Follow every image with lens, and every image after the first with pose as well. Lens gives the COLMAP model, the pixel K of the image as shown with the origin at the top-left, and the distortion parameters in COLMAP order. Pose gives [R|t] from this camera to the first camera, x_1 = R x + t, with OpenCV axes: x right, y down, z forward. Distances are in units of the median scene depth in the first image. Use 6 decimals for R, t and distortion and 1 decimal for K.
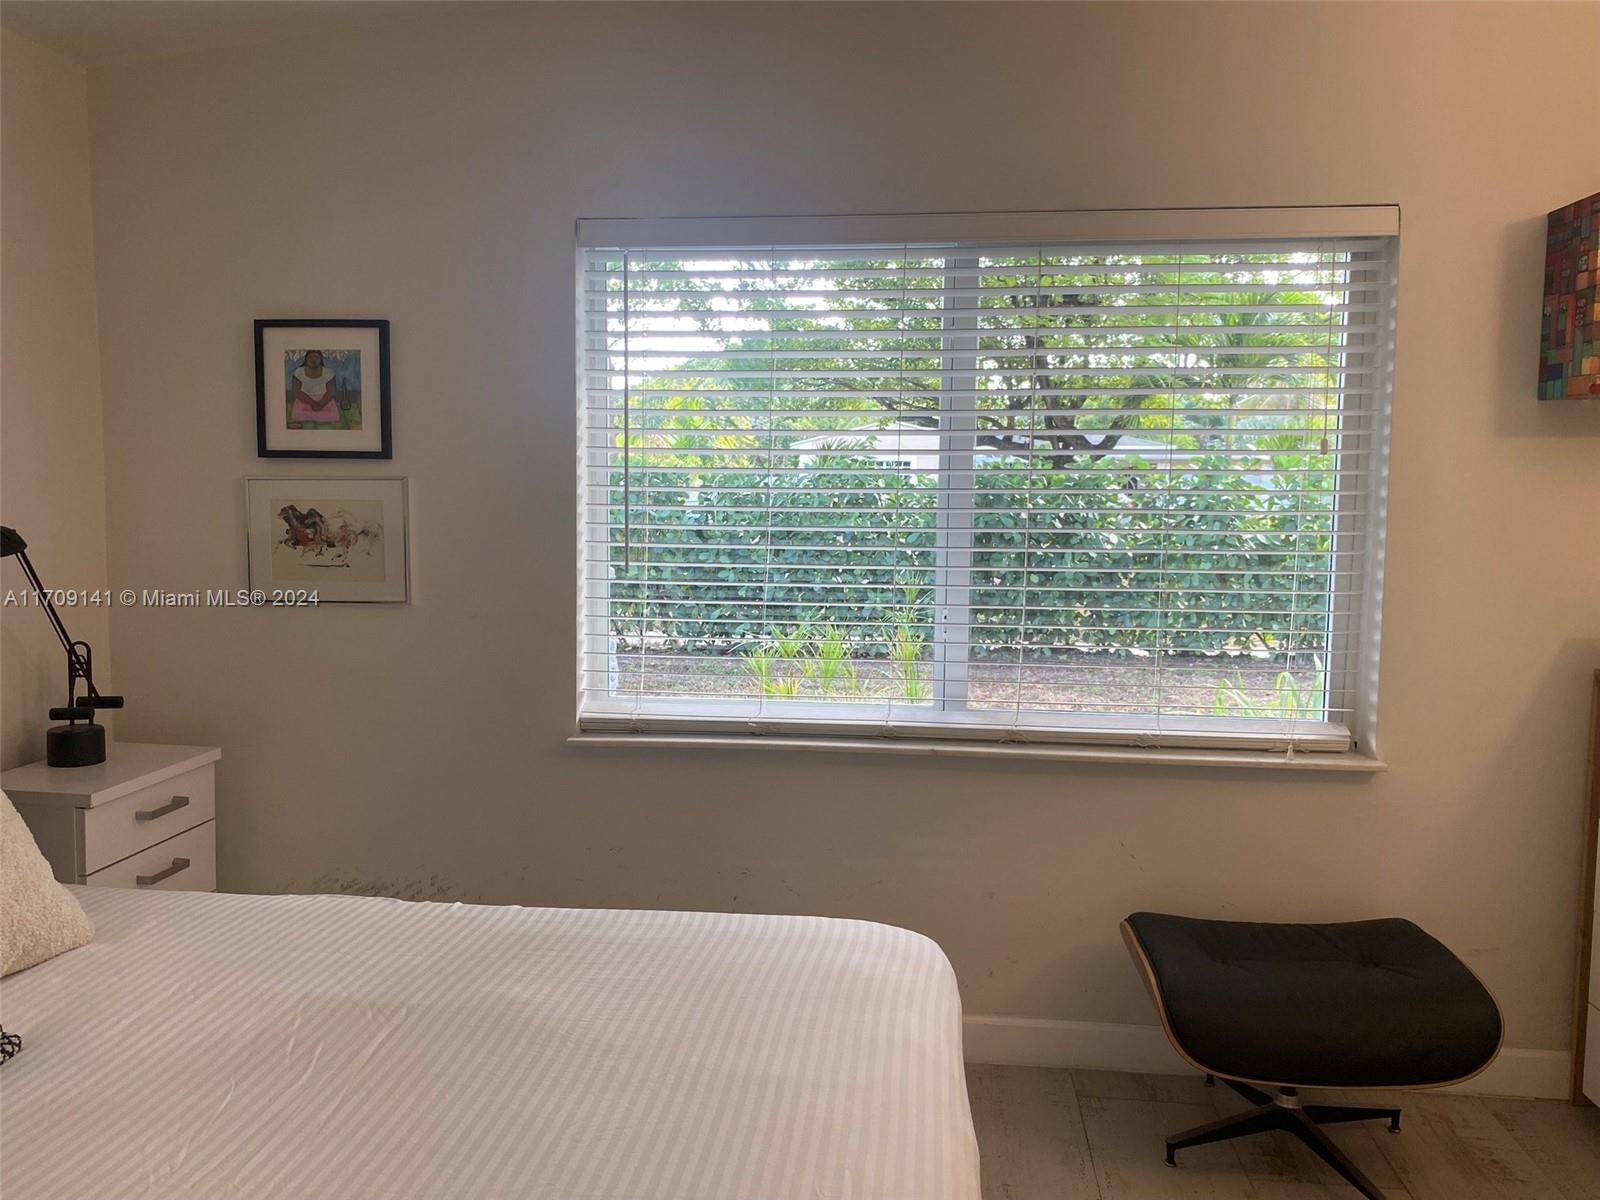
lens RADIAL K [[1218.2, 0, 835.4], [0, 1218.2, 592.9], [0, 0, 1]] dist [-0.000617, -0.006246]
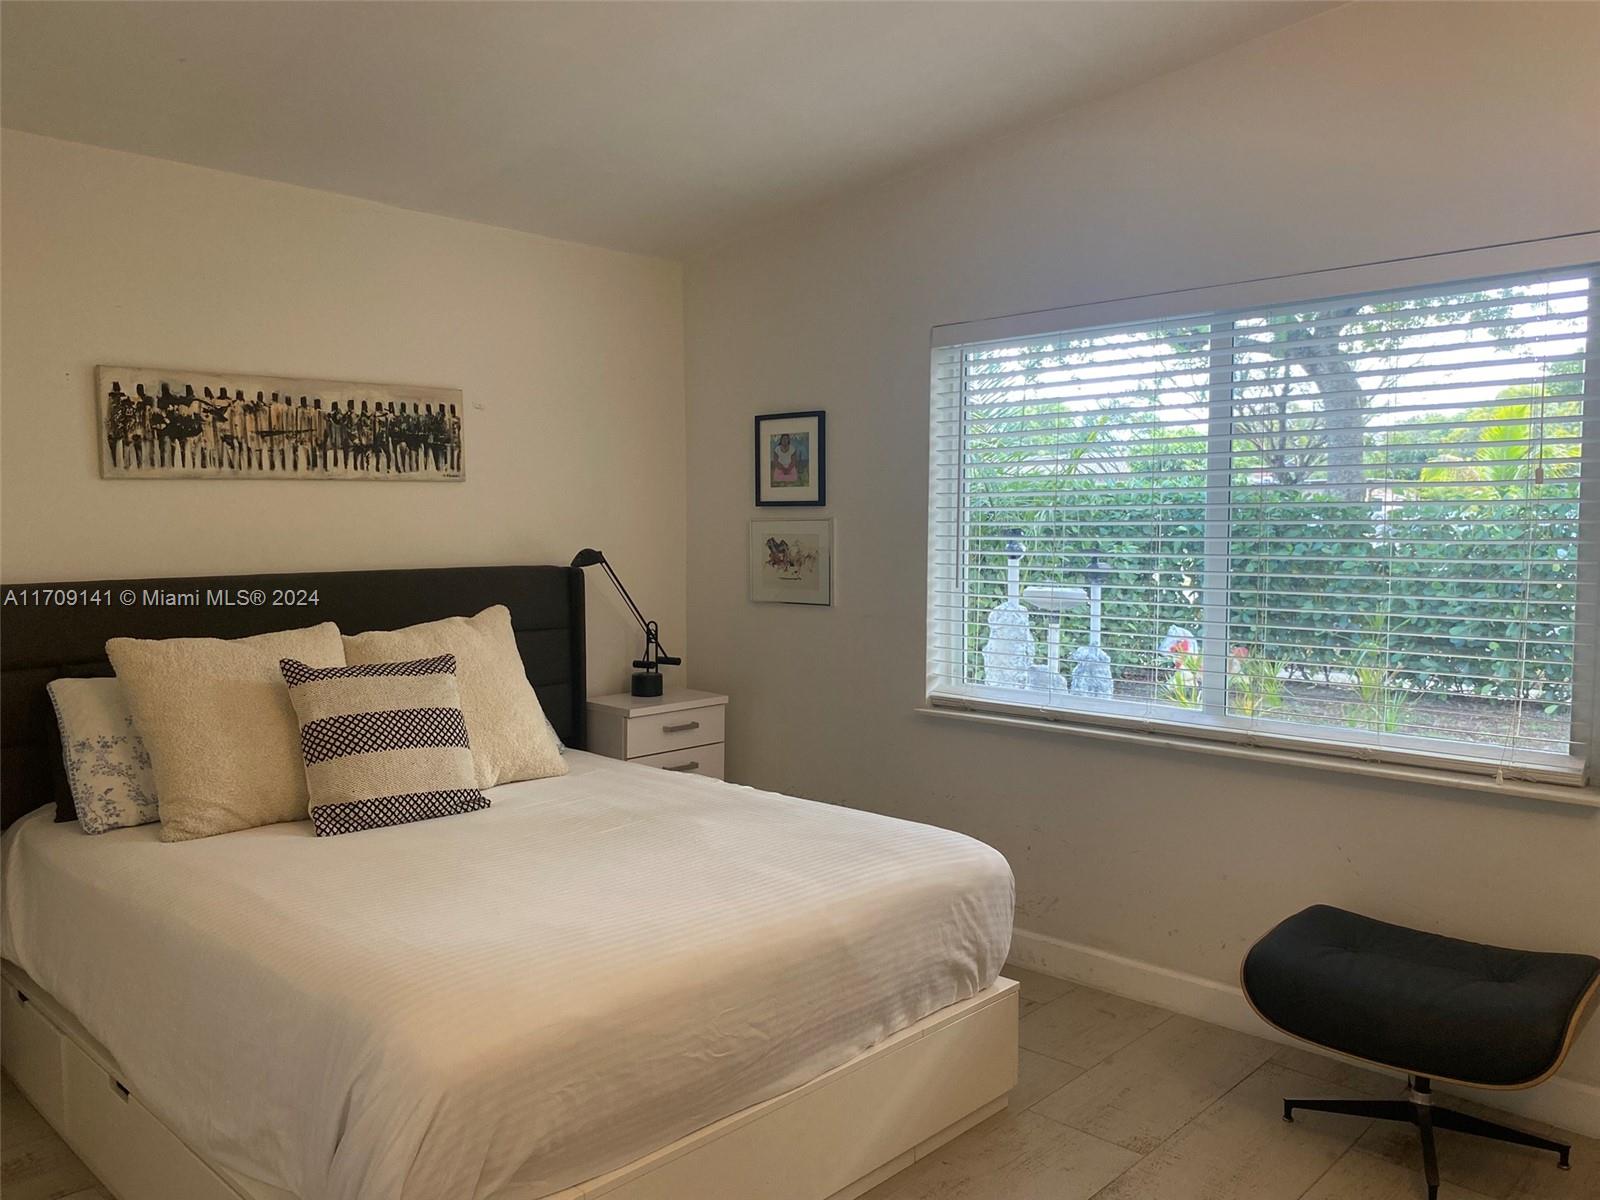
lens RADIAL K [[1228.6, 0, 800.4], [0, 1228.6, 595.2], [0, 0, 1]] dist [0.026522, -0.072197]
pose [[0.781668, 0.025635, -0.623167, 0.528692], [-0.042331, 0.999032, -0.012002, 0.015200], [0.622256, 0.035761, 0.781997, -0.158709]]
